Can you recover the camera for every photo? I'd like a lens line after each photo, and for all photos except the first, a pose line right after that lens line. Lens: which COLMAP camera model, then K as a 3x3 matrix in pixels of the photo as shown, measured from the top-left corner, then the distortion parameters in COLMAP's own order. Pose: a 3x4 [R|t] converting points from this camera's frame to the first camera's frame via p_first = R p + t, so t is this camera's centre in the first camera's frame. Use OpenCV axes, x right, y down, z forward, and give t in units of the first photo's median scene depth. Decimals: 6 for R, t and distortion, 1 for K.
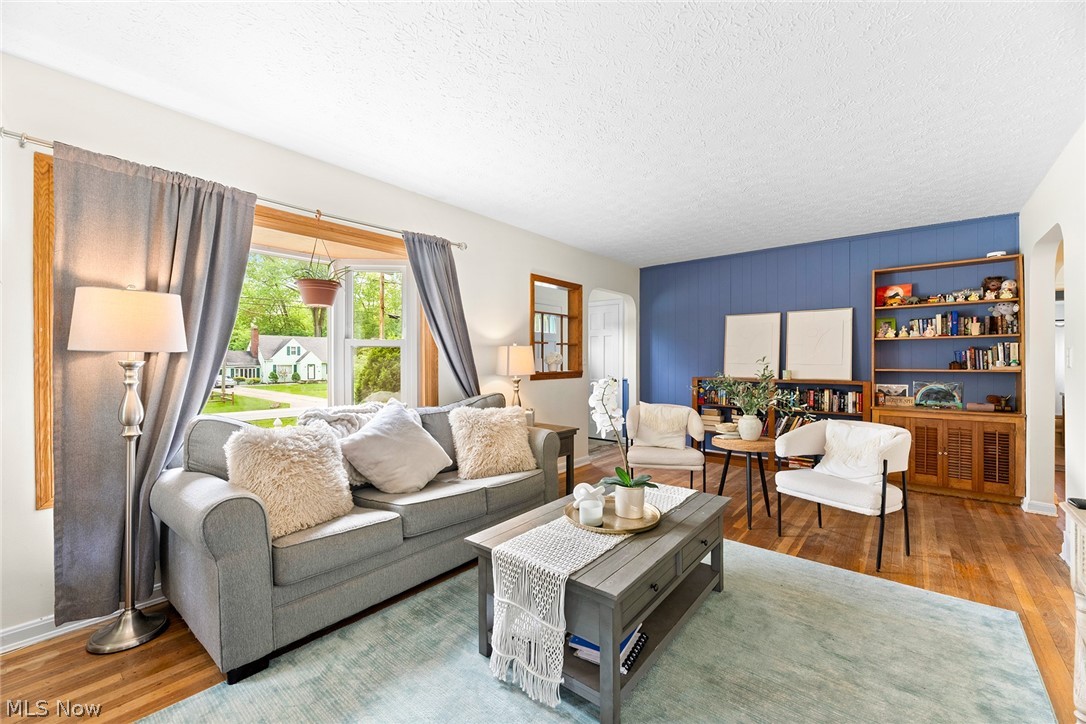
lens RADIAL K [[445.9, 0, 548.1], [0, 445.9, 360.7], [0, 0, 1]] dist [-0.002638, -0.000143]
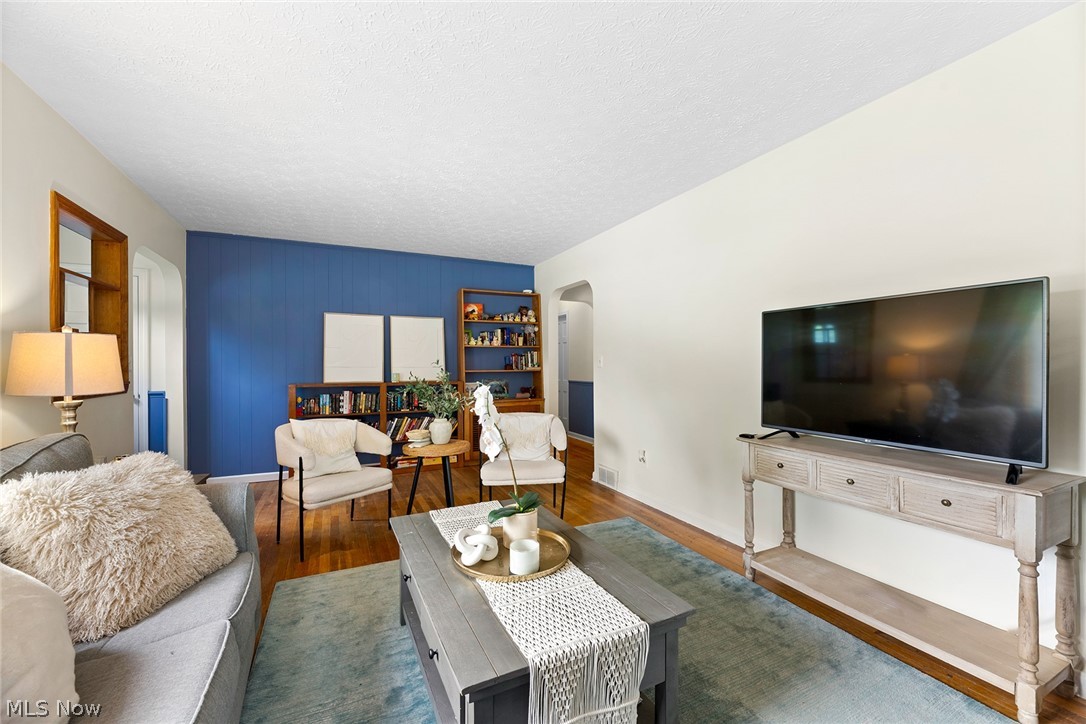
lens RADIAL K [[445.9, 0, 549.4], [0, 445.9, 363.3], [0, 0, 1]] dist [-0.002638, -0.000143]
pose [[0.405410, -0.000154, 0.914135, -0.303639], [0.002481, 0.999996, -0.000931, 0.000851], [-0.914132, 0.002645, 0.405409, 0.322111]]
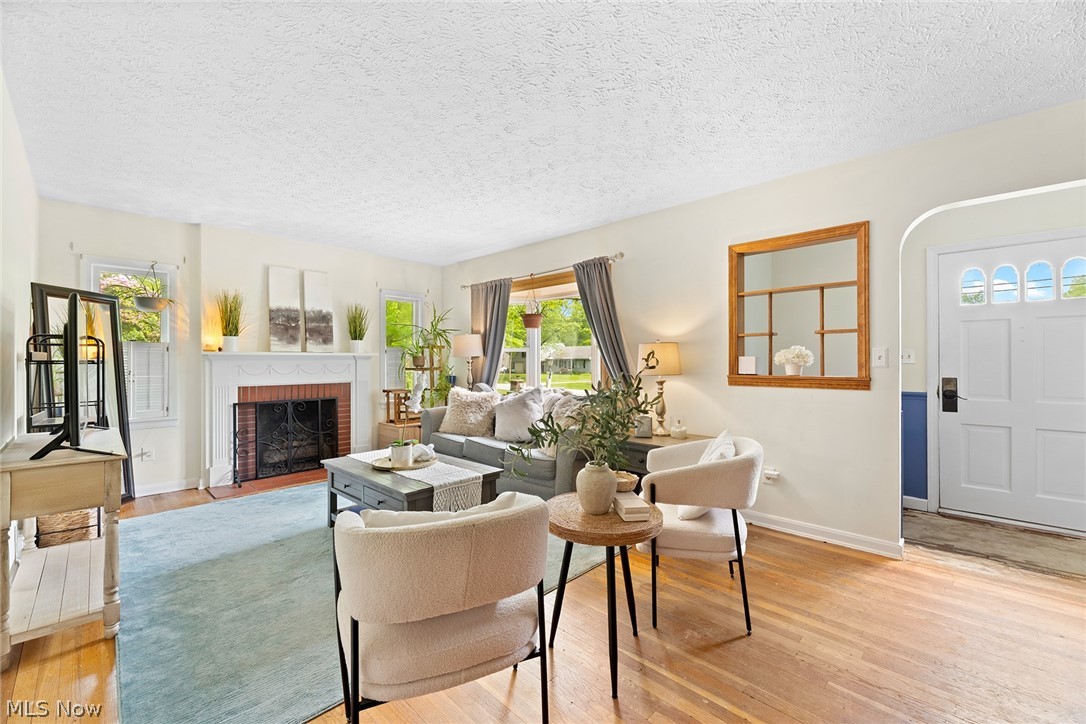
lens RADIAL K [[445.9, 0, 543.2], [0, 445.9, 361.5], [0, 0, 1]] dist [-0.002638, -0.000143]
pose [[-0.092271, 0.002081, -0.995732, 0.851465], [0.002051, 0.999996, 0.001900, 0.001588], [0.995732, -0.001867, -0.092275, 0.843786]]
